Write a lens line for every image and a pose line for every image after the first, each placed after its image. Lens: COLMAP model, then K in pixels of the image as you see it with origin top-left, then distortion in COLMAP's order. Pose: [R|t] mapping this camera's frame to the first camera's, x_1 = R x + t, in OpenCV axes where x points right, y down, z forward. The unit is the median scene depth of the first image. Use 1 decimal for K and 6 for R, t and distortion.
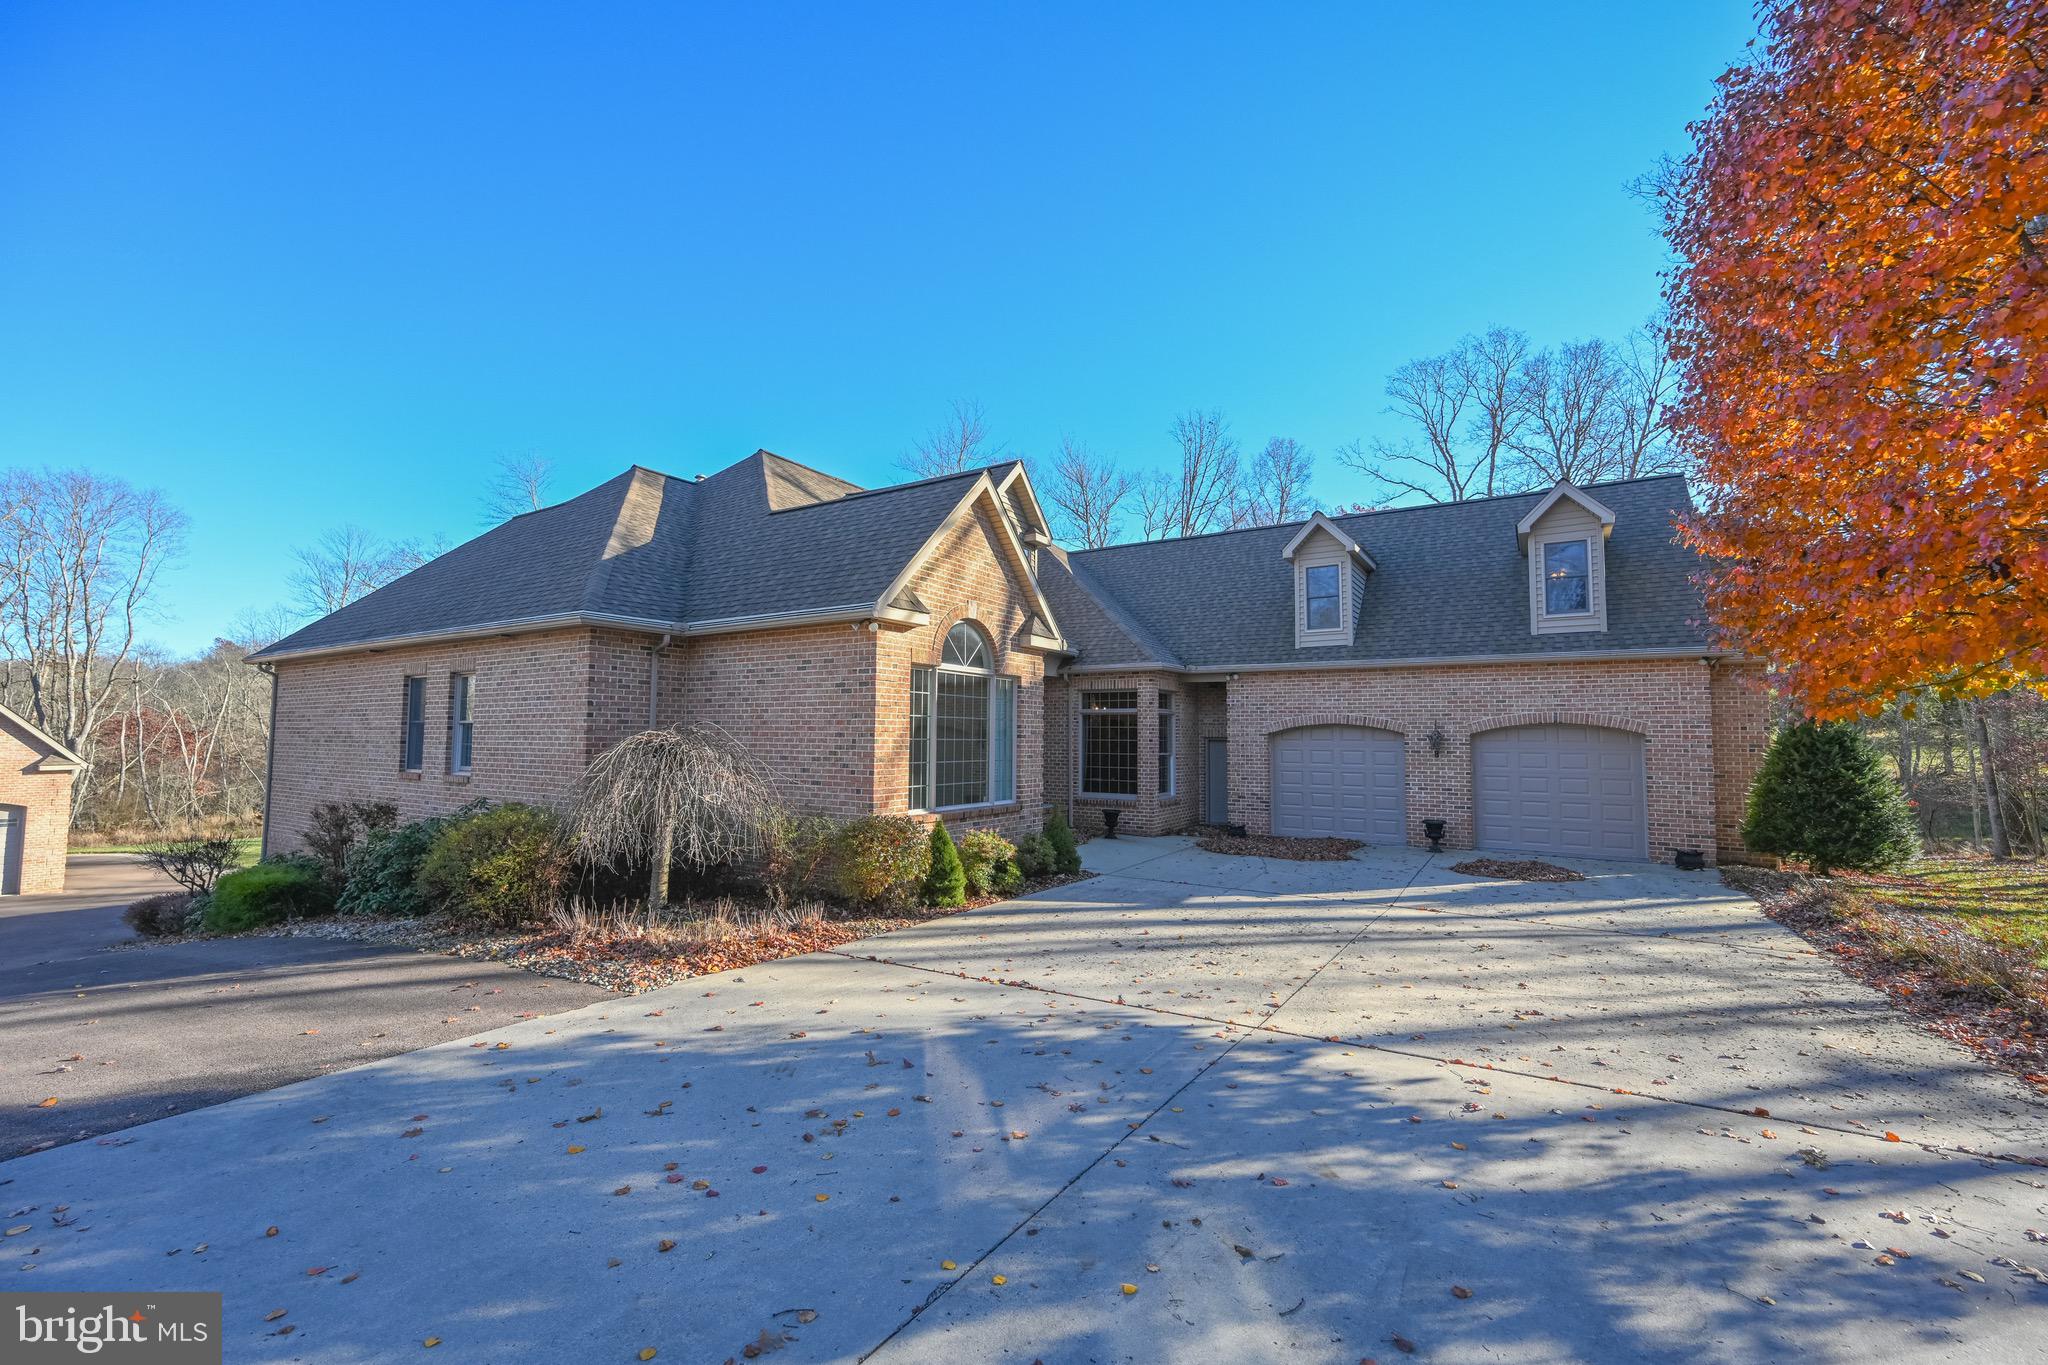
lens RADIAL K [[807.5, 0, 1028.7], [0, 807.5, 684.5], [0, 0, 1]] dist [-0.001522, -0.000103]
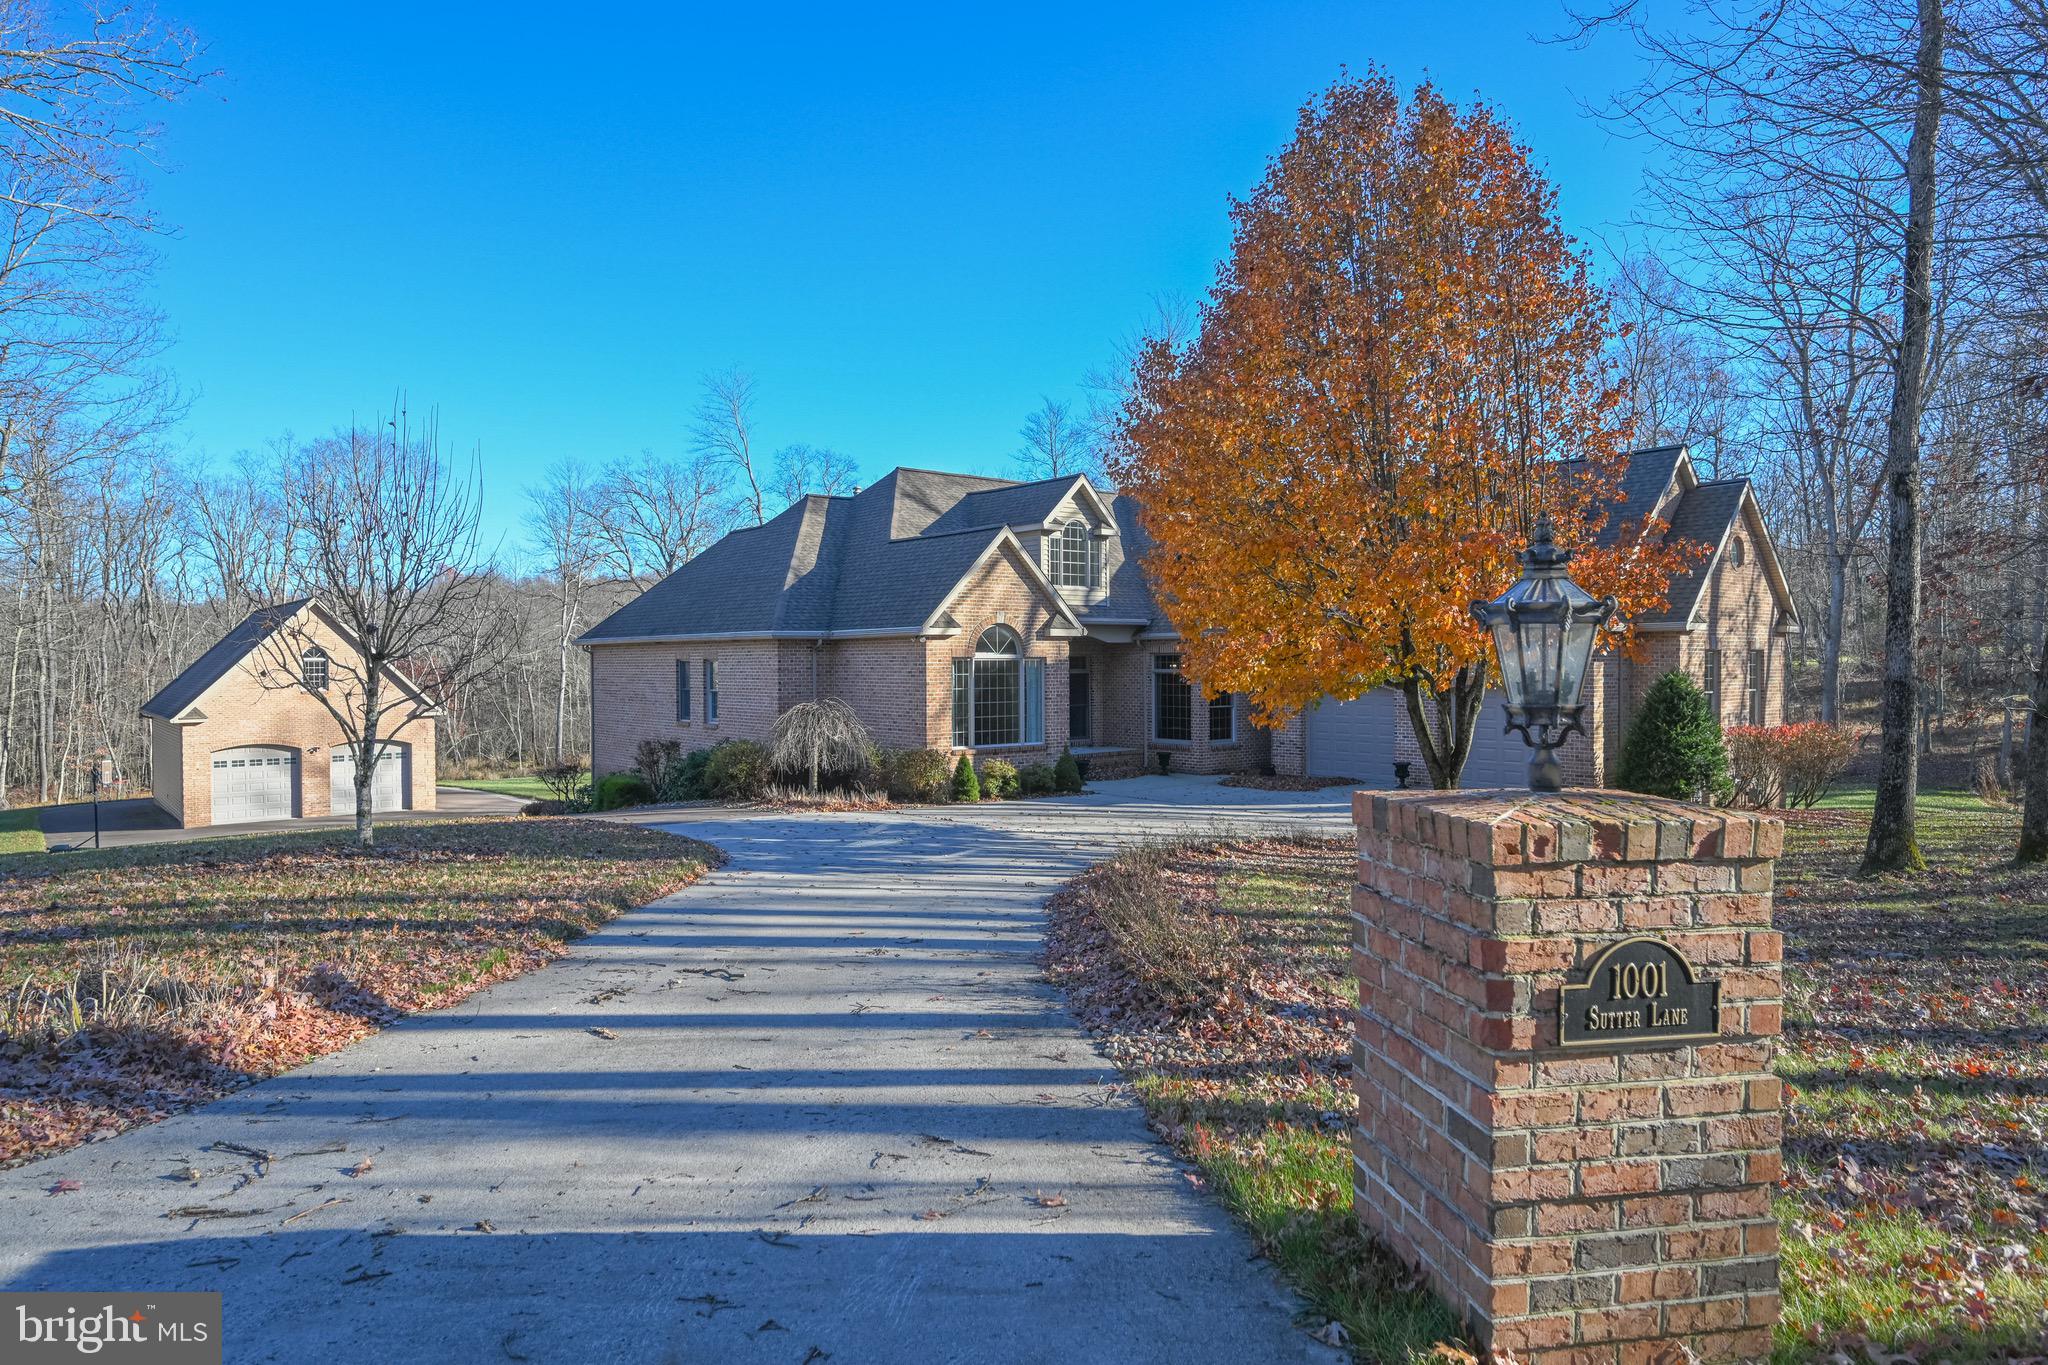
lens RADIAL K [[1204.9, 0, 1027.0], [0, 1204.9, 661.8], [0, 0, 1]] dist [-0.001824, 0.000165]
pose [[0.948659, -0.011669, -0.316085, 0.620838], [0.032553, 0.997615, 0.060871, -0.129986], [0.314621, -0.068035, 0.946776, -1.018733]]
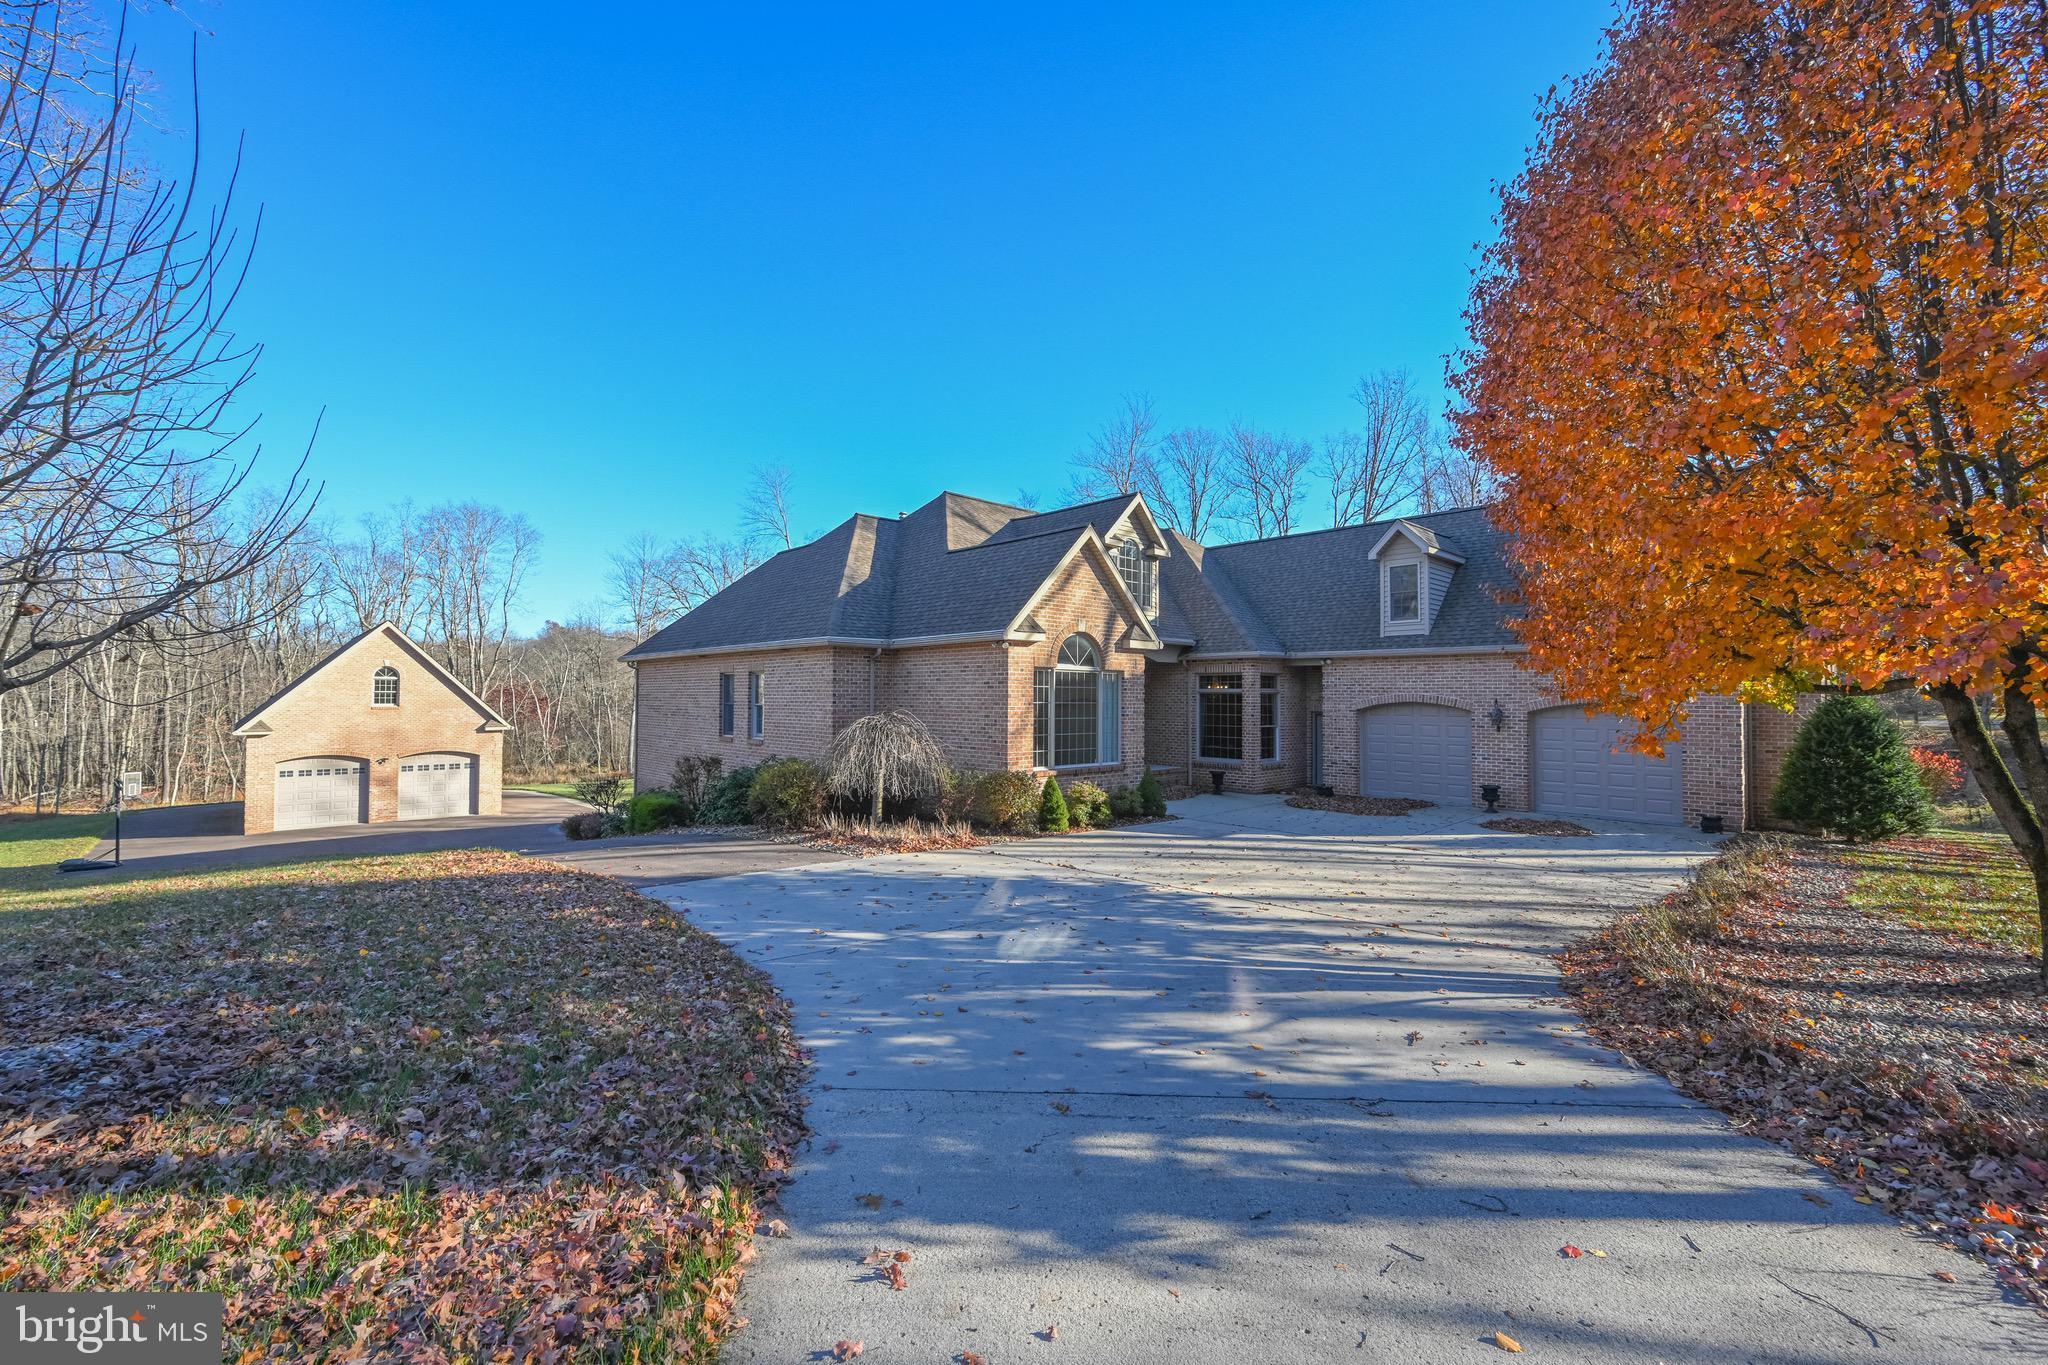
lens RADIAL K [[815.1, 0, 1032.2], [0, 815.1, 676.3], [0, 0, 1]] dist [-0.001698, -0.000077]
pose [[0.969374, -0.008059, -0.245457, 0.171427], [0.017231, 0.999230, 0.035241, -0.049754], [0.244984, -0.038391, 0.968767, -0.344882]]
